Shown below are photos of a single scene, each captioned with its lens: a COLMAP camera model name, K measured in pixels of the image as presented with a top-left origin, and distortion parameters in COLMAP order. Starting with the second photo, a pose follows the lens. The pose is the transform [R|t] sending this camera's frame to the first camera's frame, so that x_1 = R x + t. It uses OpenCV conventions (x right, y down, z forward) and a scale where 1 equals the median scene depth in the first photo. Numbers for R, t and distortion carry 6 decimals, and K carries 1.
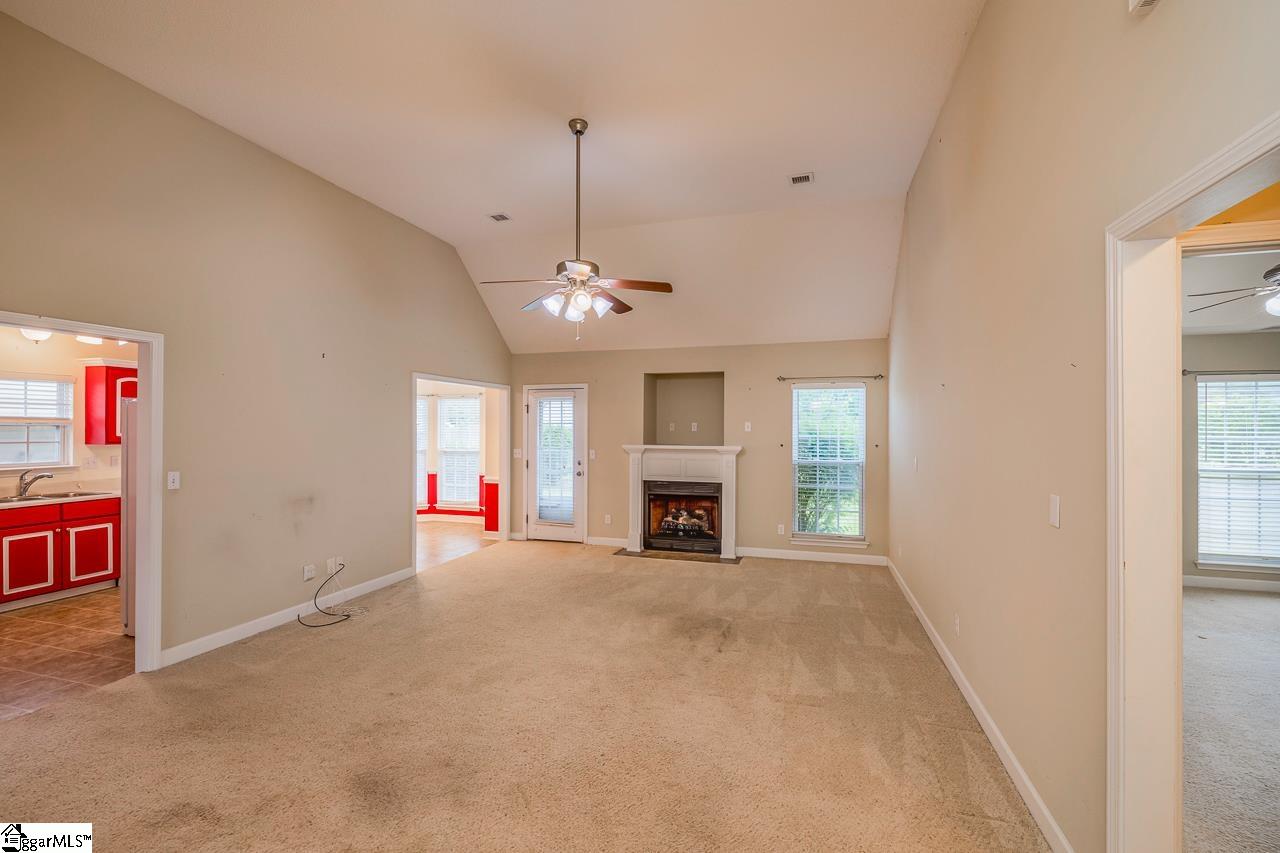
lens RADIAL K [[556.3, 0, 653.3], [0, 556.3, 425.5], [0, 0, 1]] dist [0.001380, 0.000292]
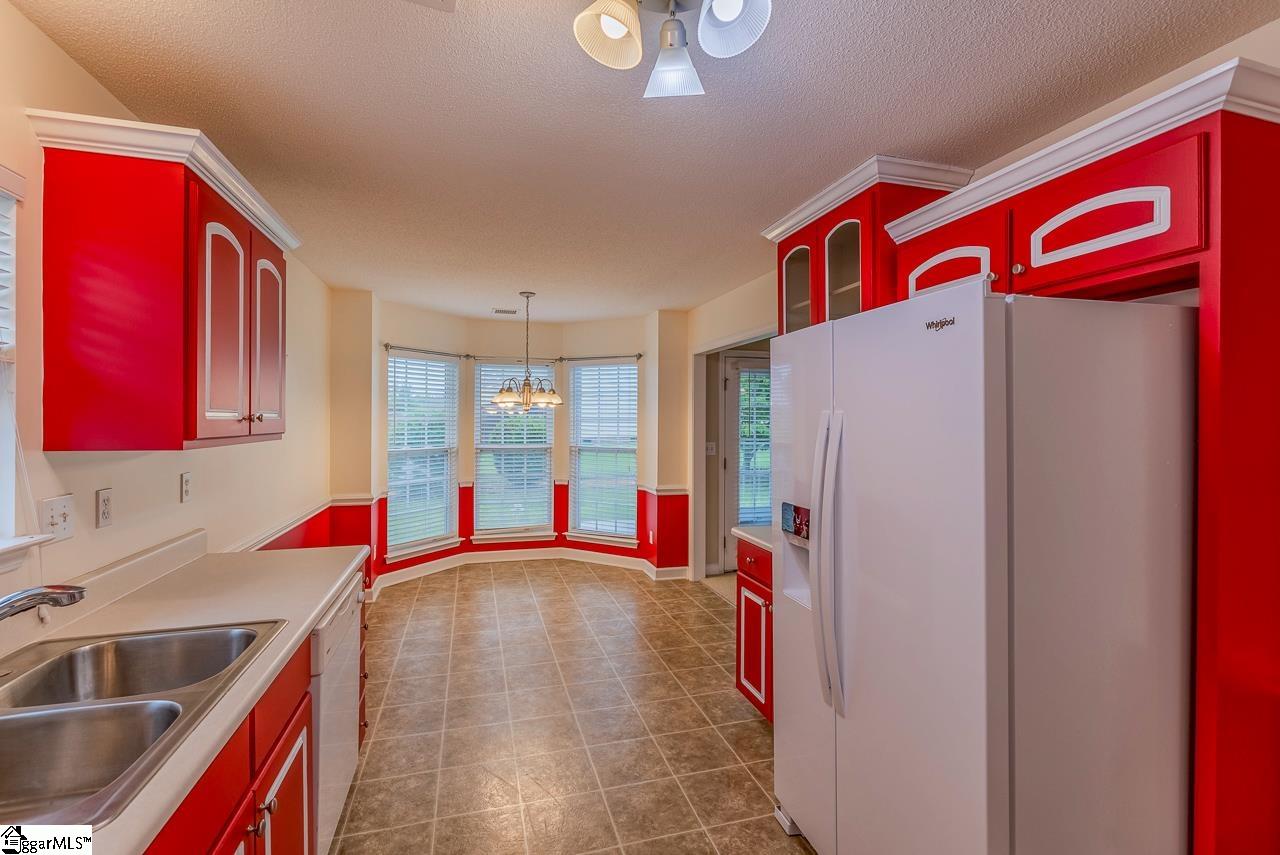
lens RADIAL K [[556.3, 0, 653.3], [0, 556.3, 426.5], [0, 0, 1]] dist [0.001380, 0.000292]
pose [[0.834425, -0.000138, 0.551122, -0.725849], [-0.010445, 0.999816, 0.016065, 0.012981], [-0.551023, -0.019161, 0.834270, 0.498085]]
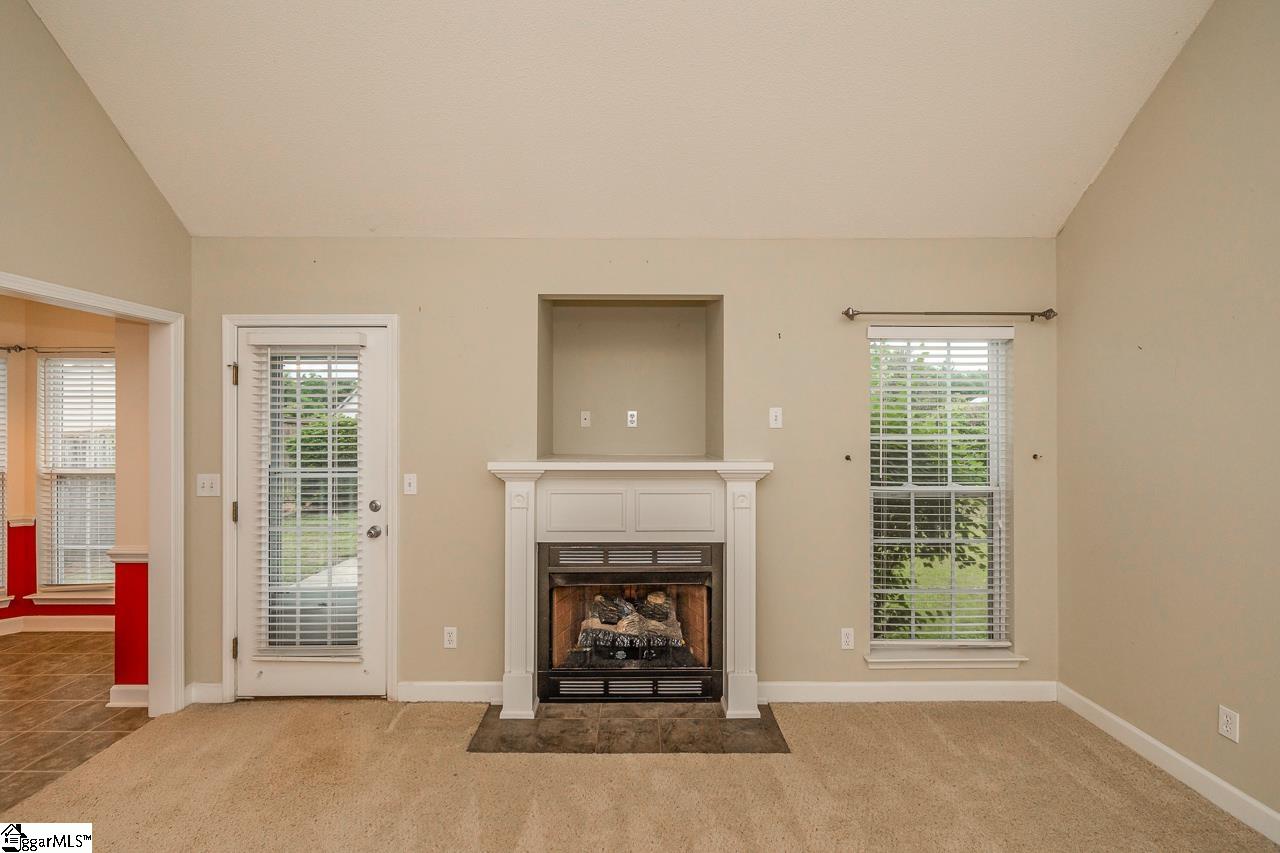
lens RADIAL K [[556.3, 0, 653.3], [0, 556.3, 425.5], [0, 0, 1]] dist [0.001380, 0.000292]
pose [[0.958348, -0.002899, 0.285587, -0.054070], [0.000193, 0.999955, 0.009505, 0.003647], [-0.285602, -0.009054, 0.958306, 0.559025]]
